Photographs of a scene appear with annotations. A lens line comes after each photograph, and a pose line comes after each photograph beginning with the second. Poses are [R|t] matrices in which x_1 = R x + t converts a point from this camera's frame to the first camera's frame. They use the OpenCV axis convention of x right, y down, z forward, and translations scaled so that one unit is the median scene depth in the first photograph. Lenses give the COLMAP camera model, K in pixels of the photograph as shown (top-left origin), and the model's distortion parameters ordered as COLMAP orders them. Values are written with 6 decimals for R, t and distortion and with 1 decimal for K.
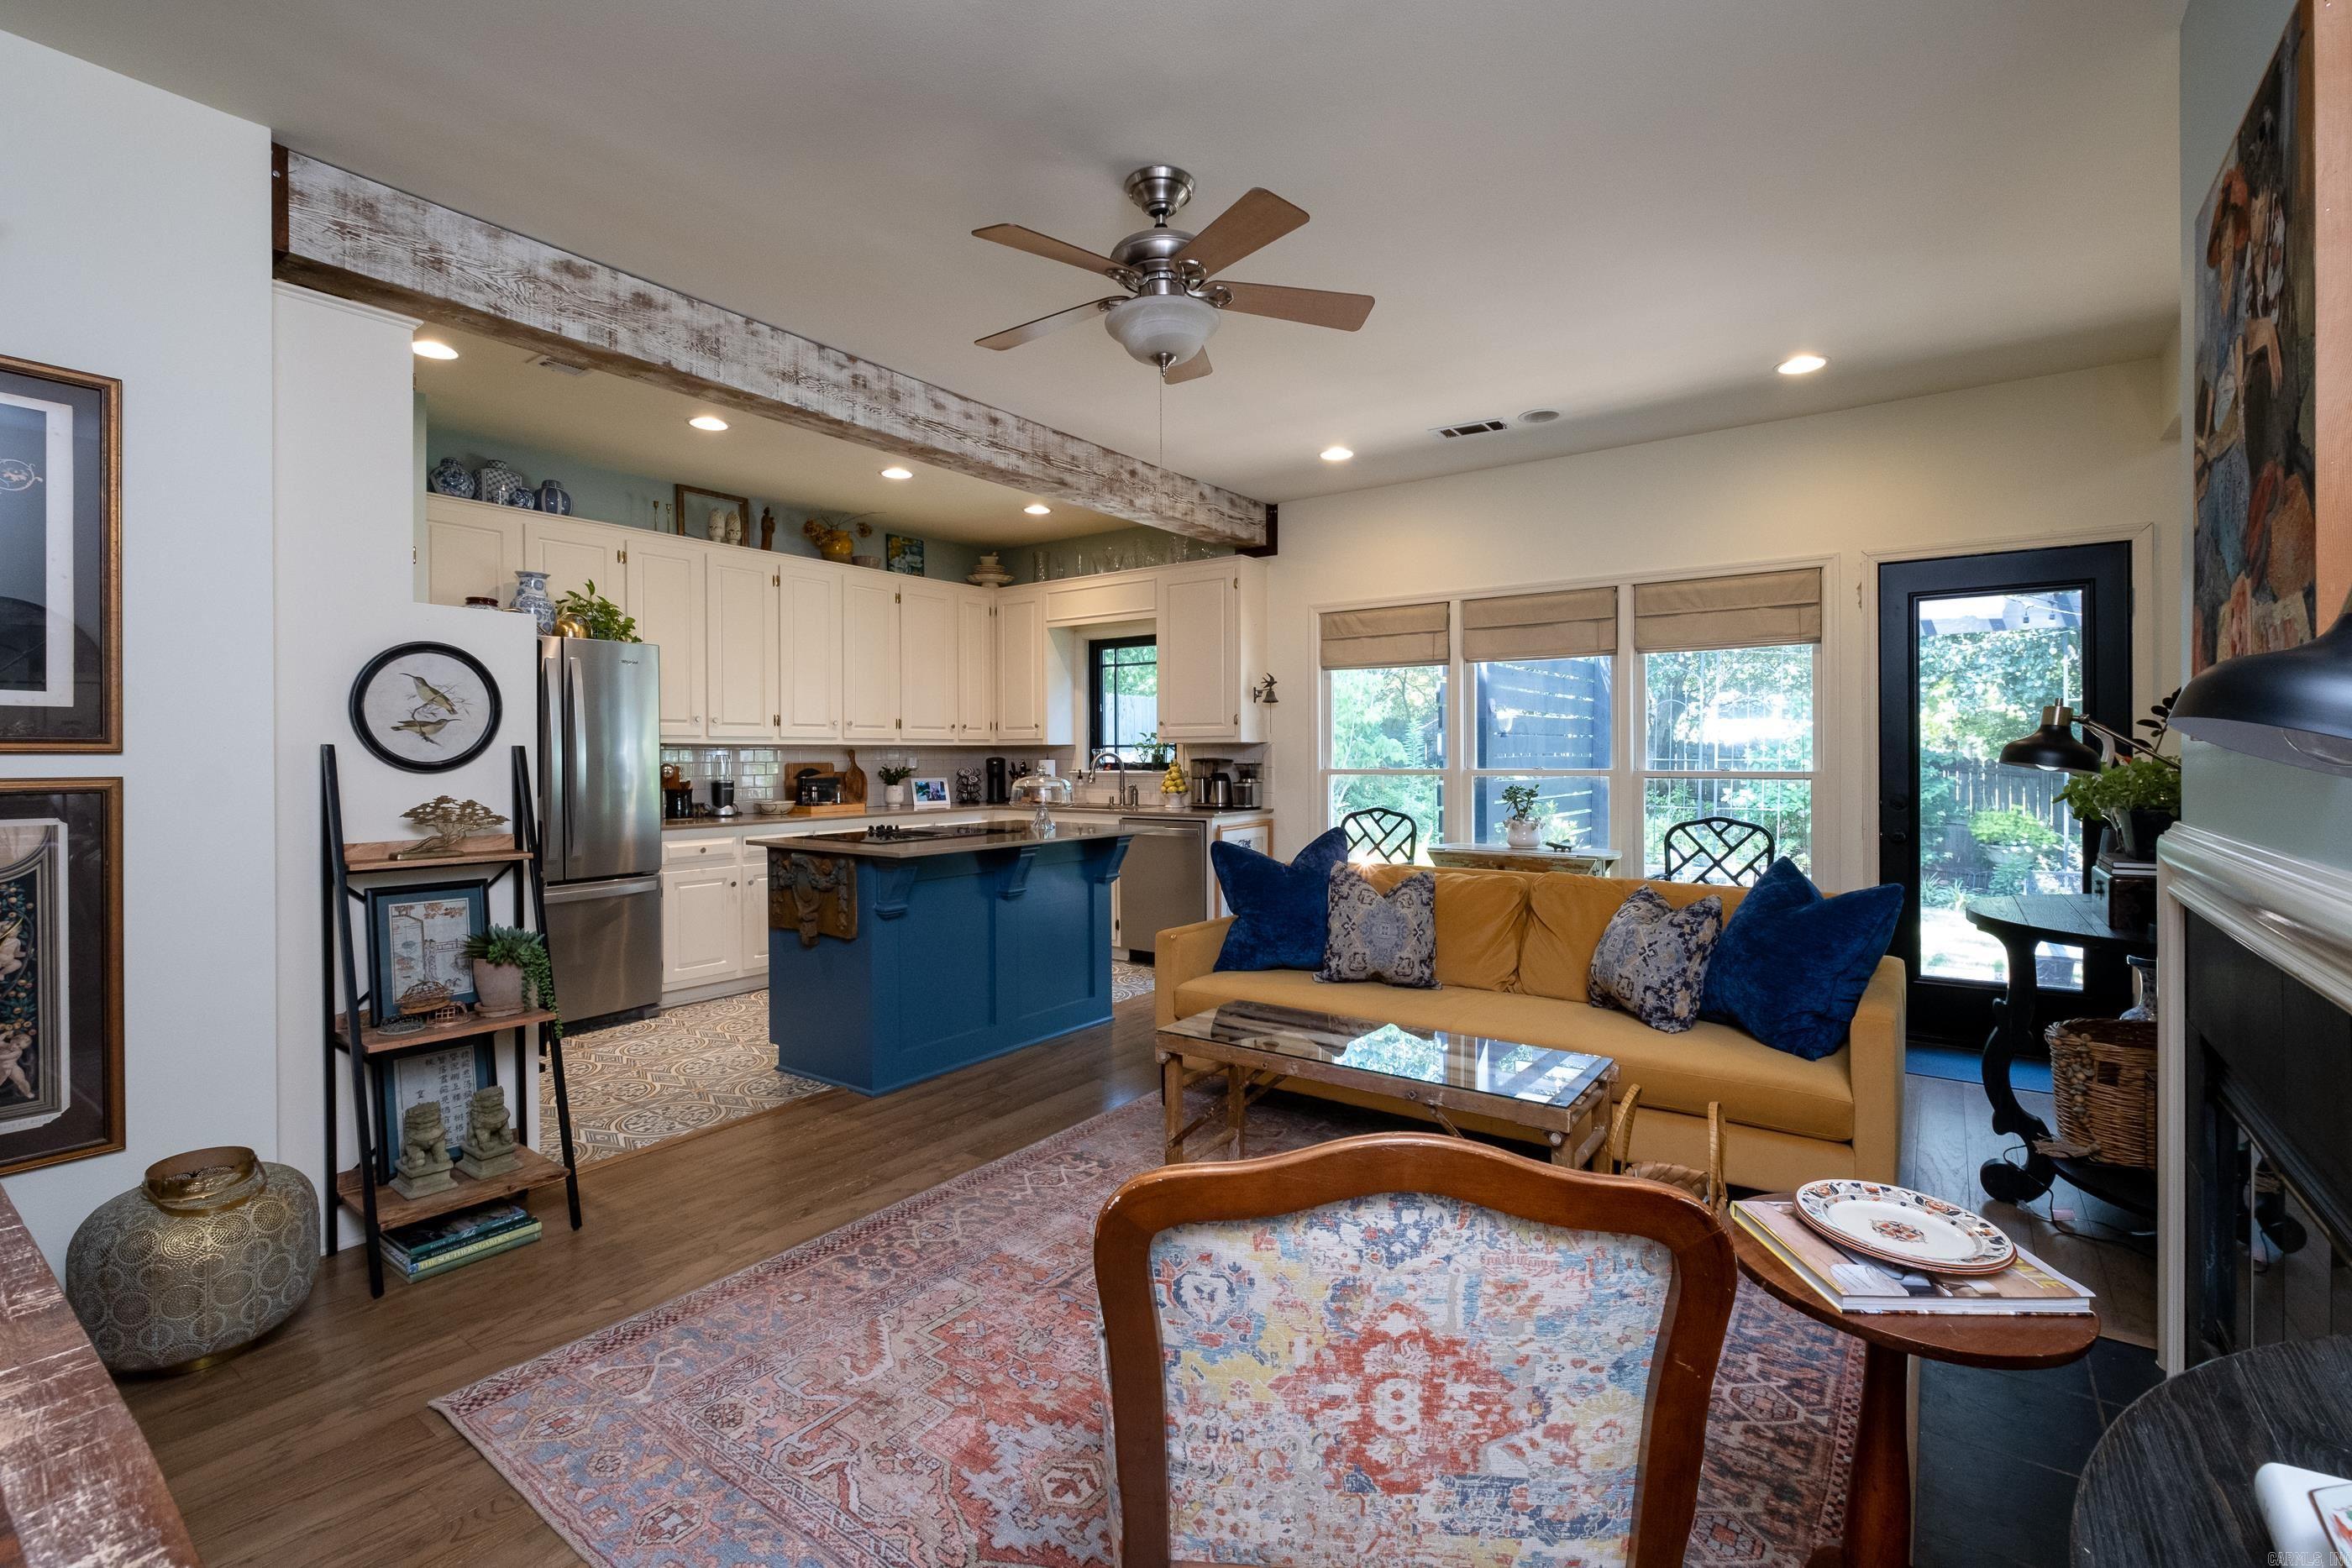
lens RADIAL K [[1079.6, 0, 1182.5], [0, 1079.6, 757.4], [0, 0, 1]] dist [0.000908, -0.000022]
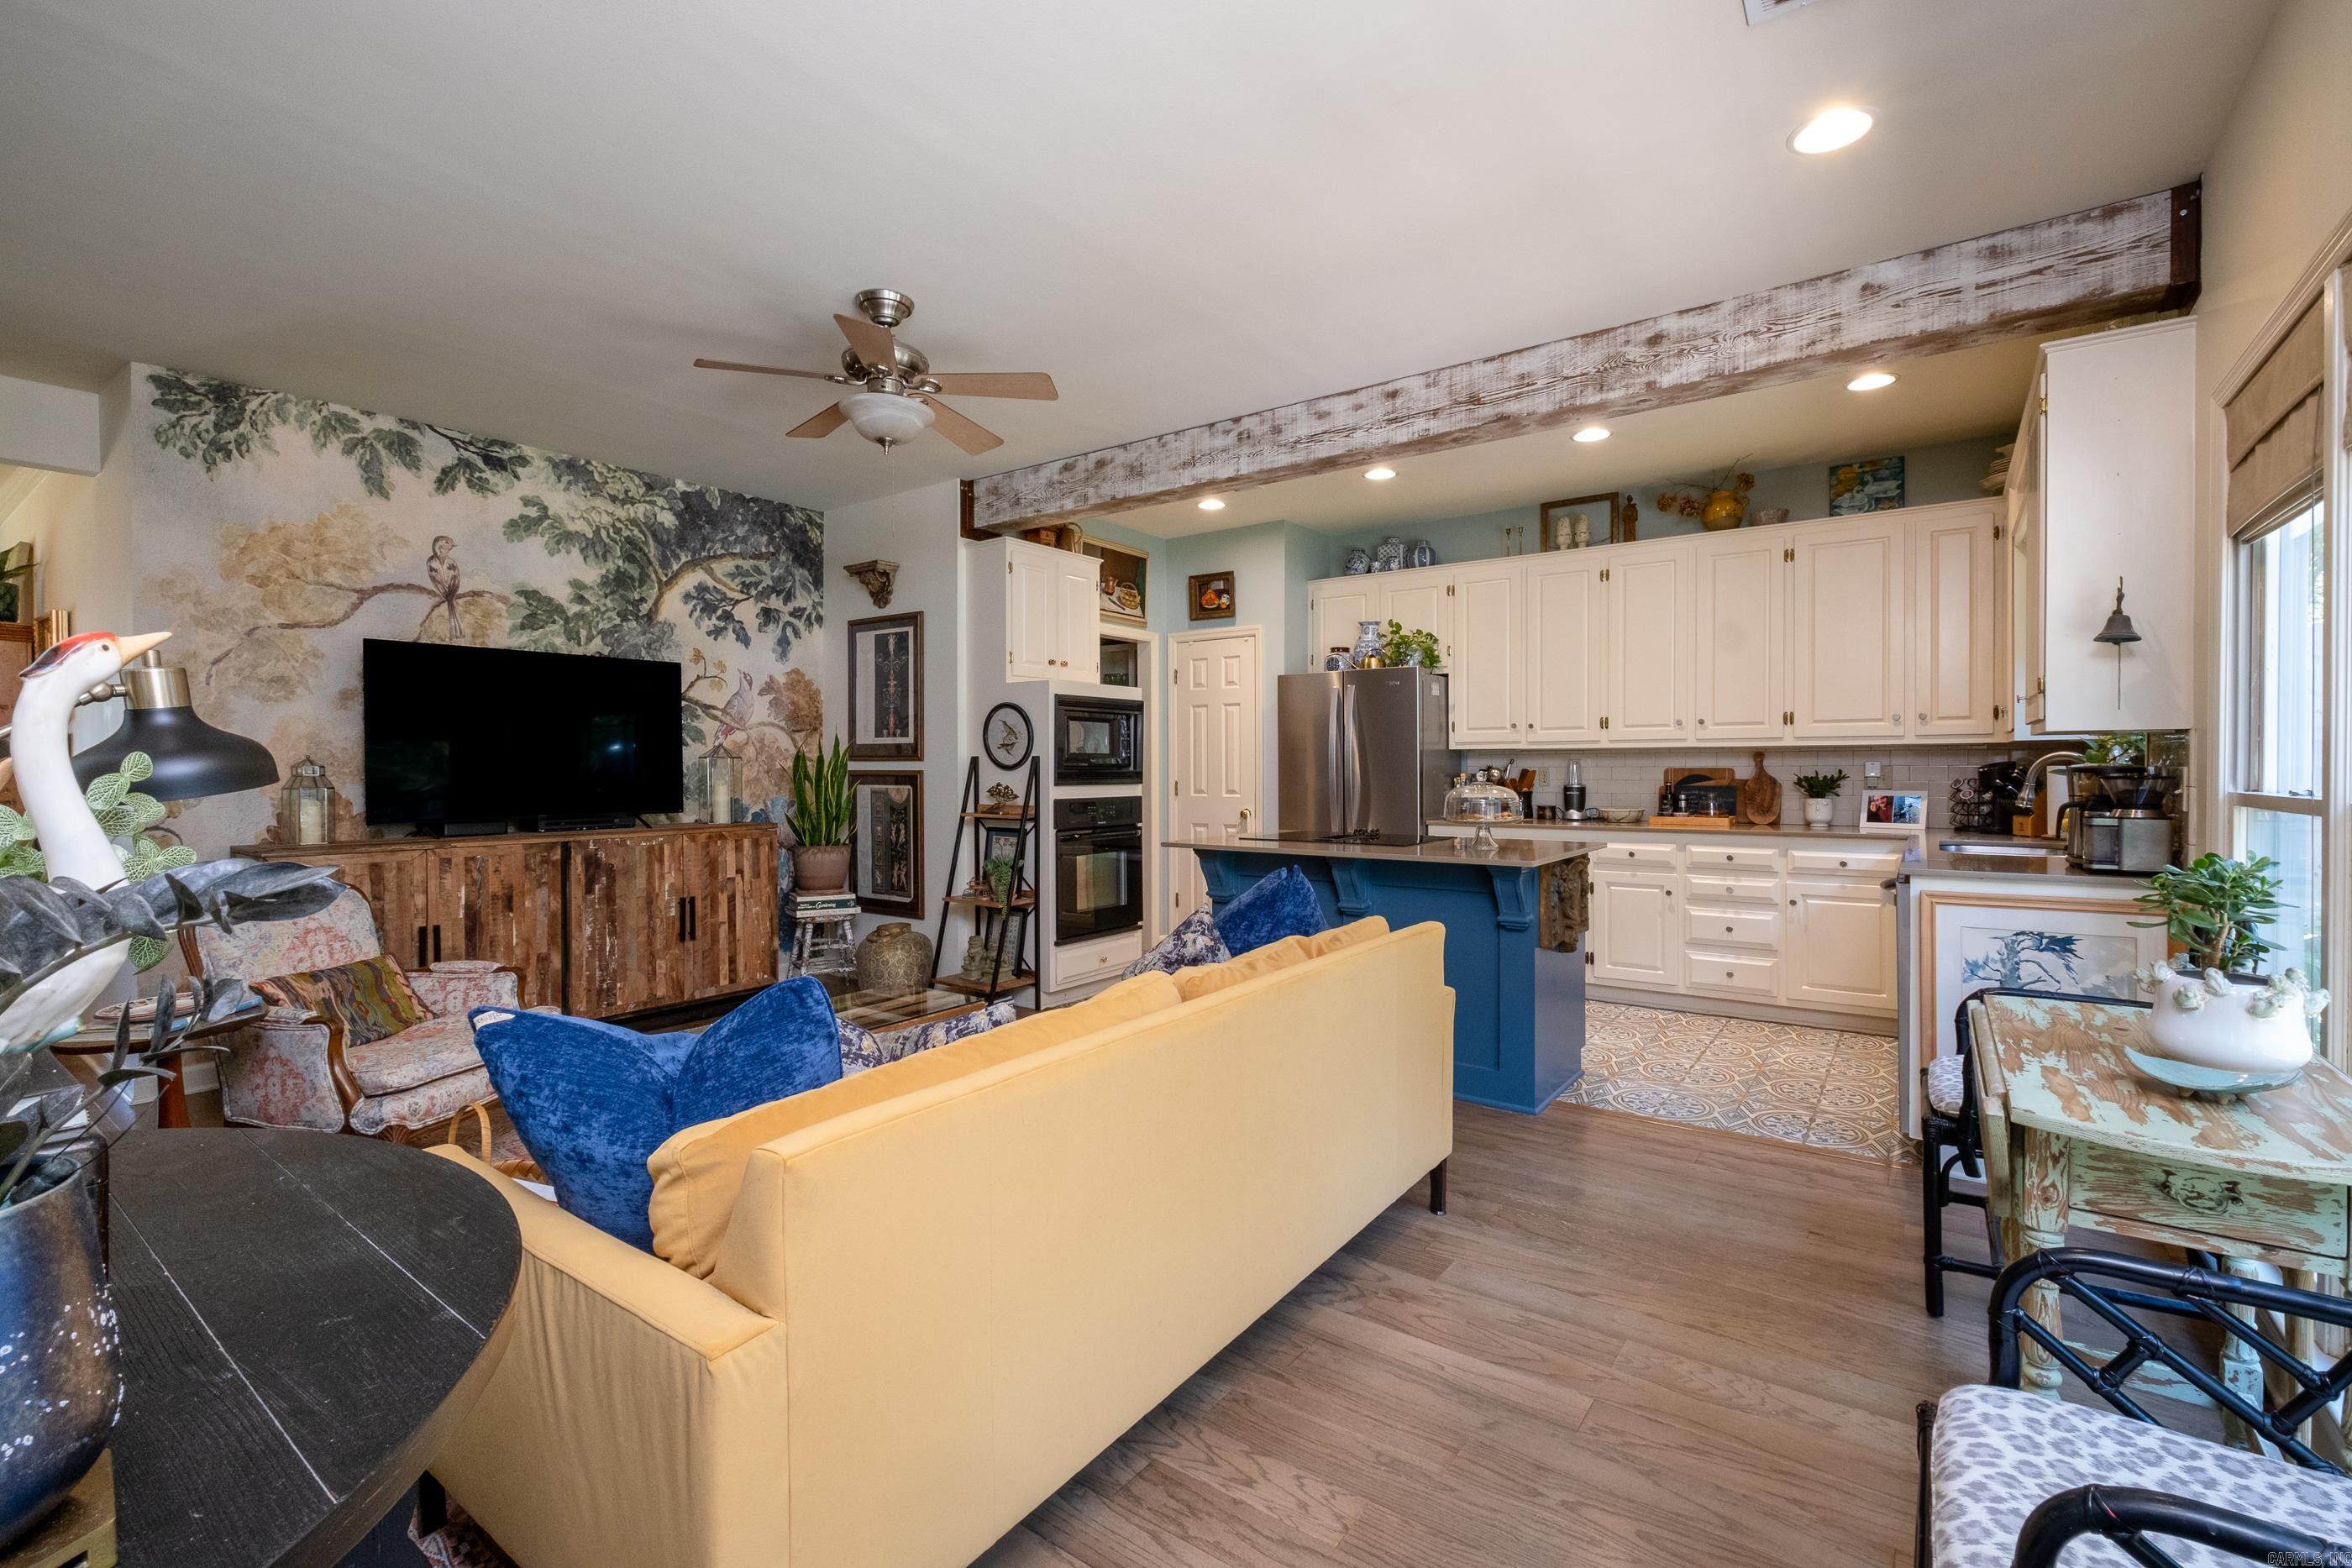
lens RADIAL K [[1017.2, 0, 1148.5], [0, 1017.2, 776.1], [0, 0, 1]] dist [-0.001948, -0.000422]
pose [[-0.029824, 0.016971, -0.999411, 0.536893], [0.001385, 0.999856, 0.016937, -0.002967], [0.999554, -0.000879, -0.029844, 0.630711]]
